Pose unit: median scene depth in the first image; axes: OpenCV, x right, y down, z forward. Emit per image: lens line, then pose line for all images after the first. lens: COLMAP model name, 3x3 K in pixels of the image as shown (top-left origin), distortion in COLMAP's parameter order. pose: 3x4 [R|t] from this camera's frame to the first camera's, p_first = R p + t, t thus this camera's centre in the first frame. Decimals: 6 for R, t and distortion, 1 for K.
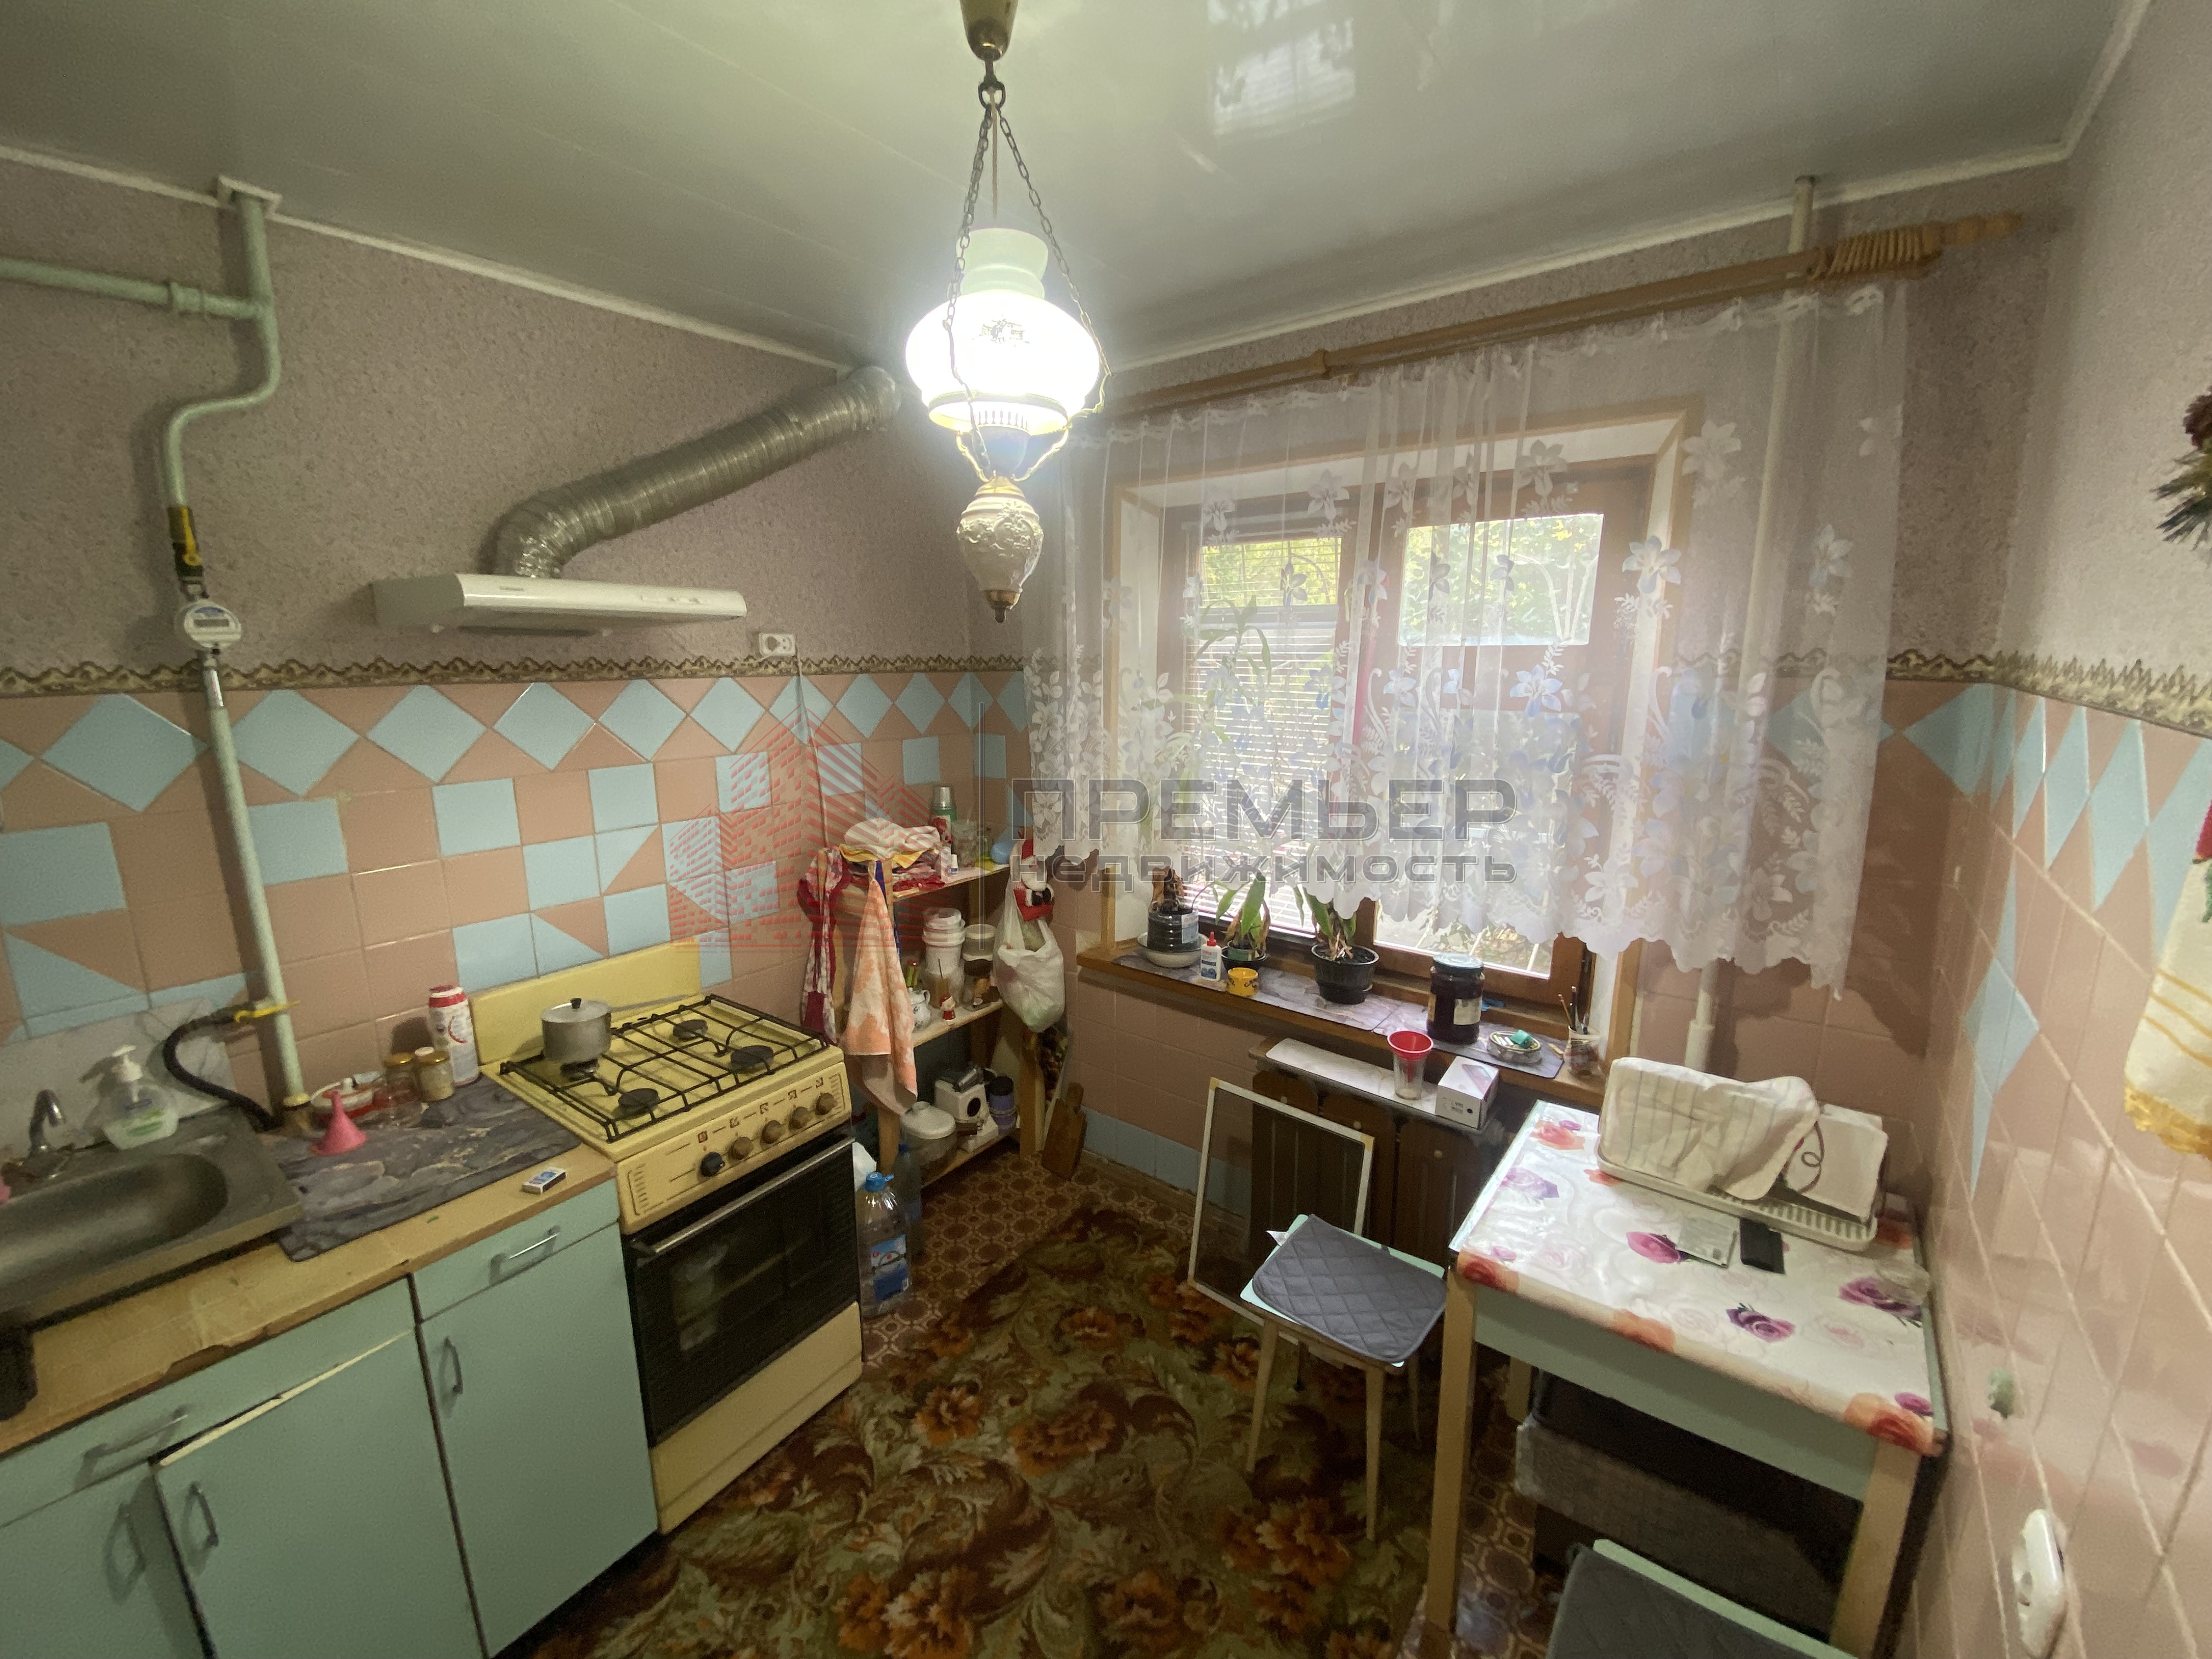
lens RADIAL K [[899.6, 0, 1098.4], [0, 899.6, 828.3], [0, 0, 1]] dist [0.028565, -0.028115]
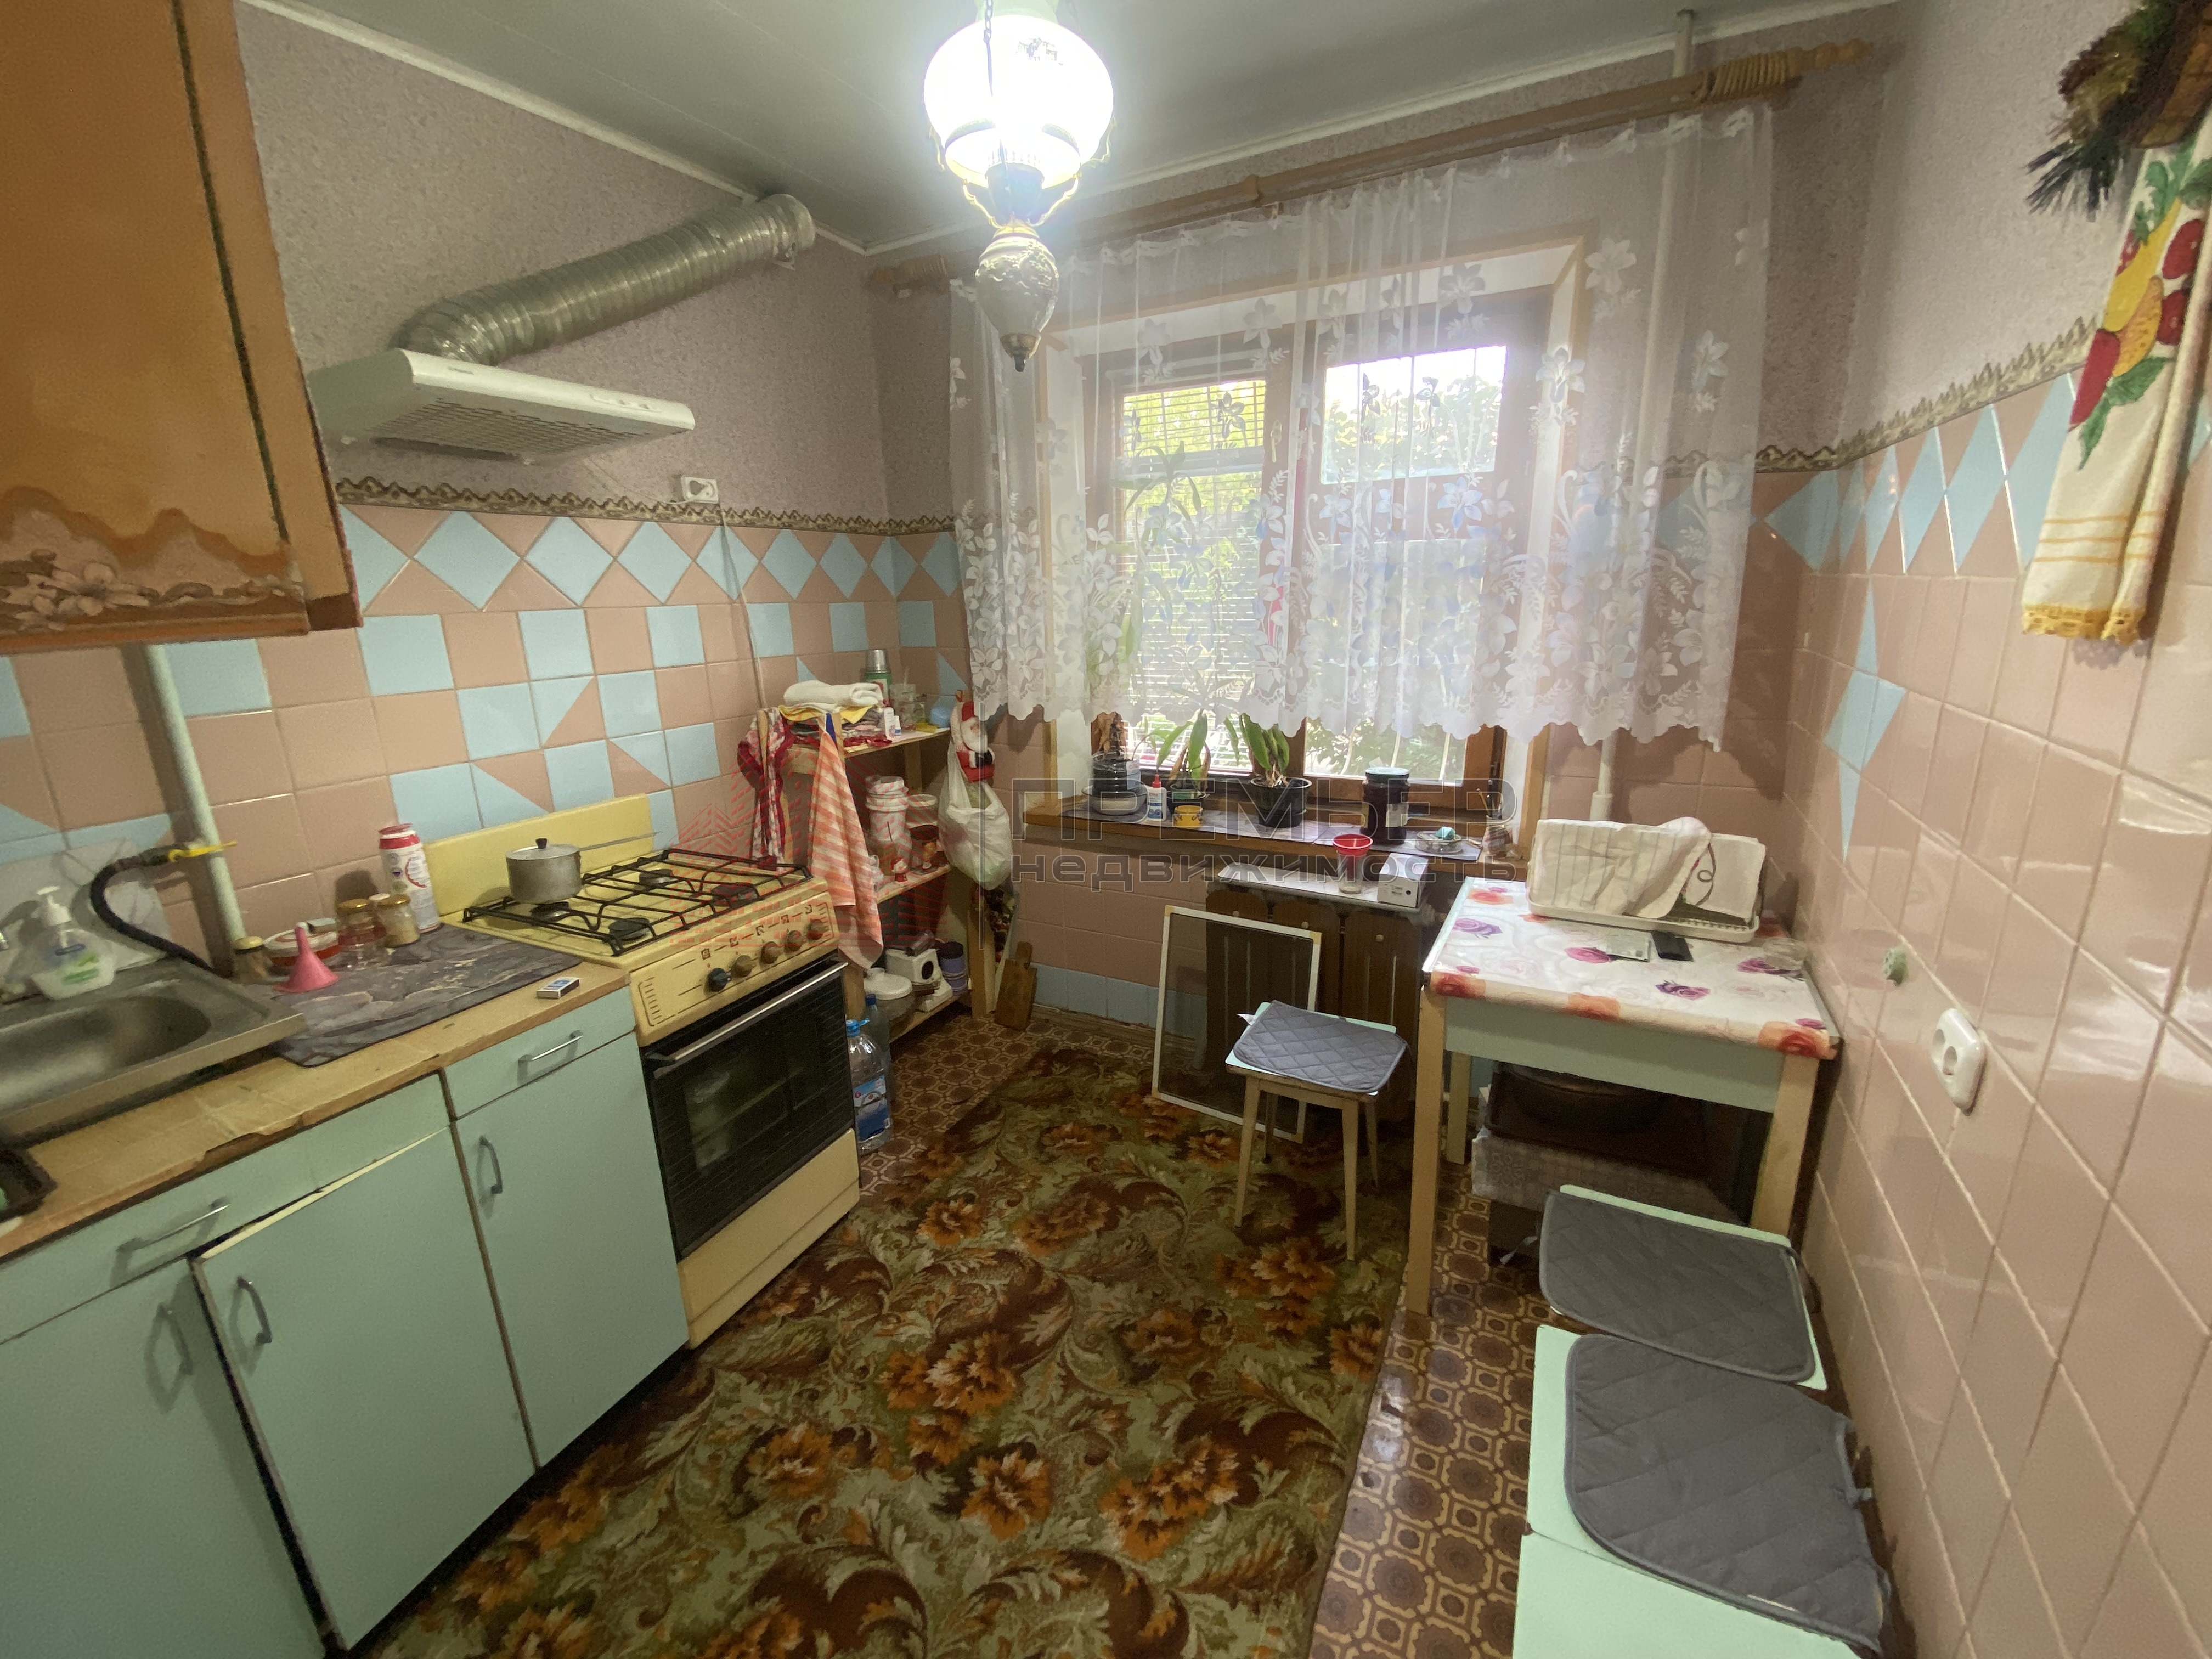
lens RADIAL K [[893.5, 0, 1097.8], [0, 893.5, 830.9], [0, 0, 1]] dist [0.040161, -0.039997]
pose [[0.986837, -0.062465, 0.149166, -0.138356], [0.053410, 0.996522, 0.063960, 0.152483], [-0.152642, -0.055152, 0.986741, -0.034481]]
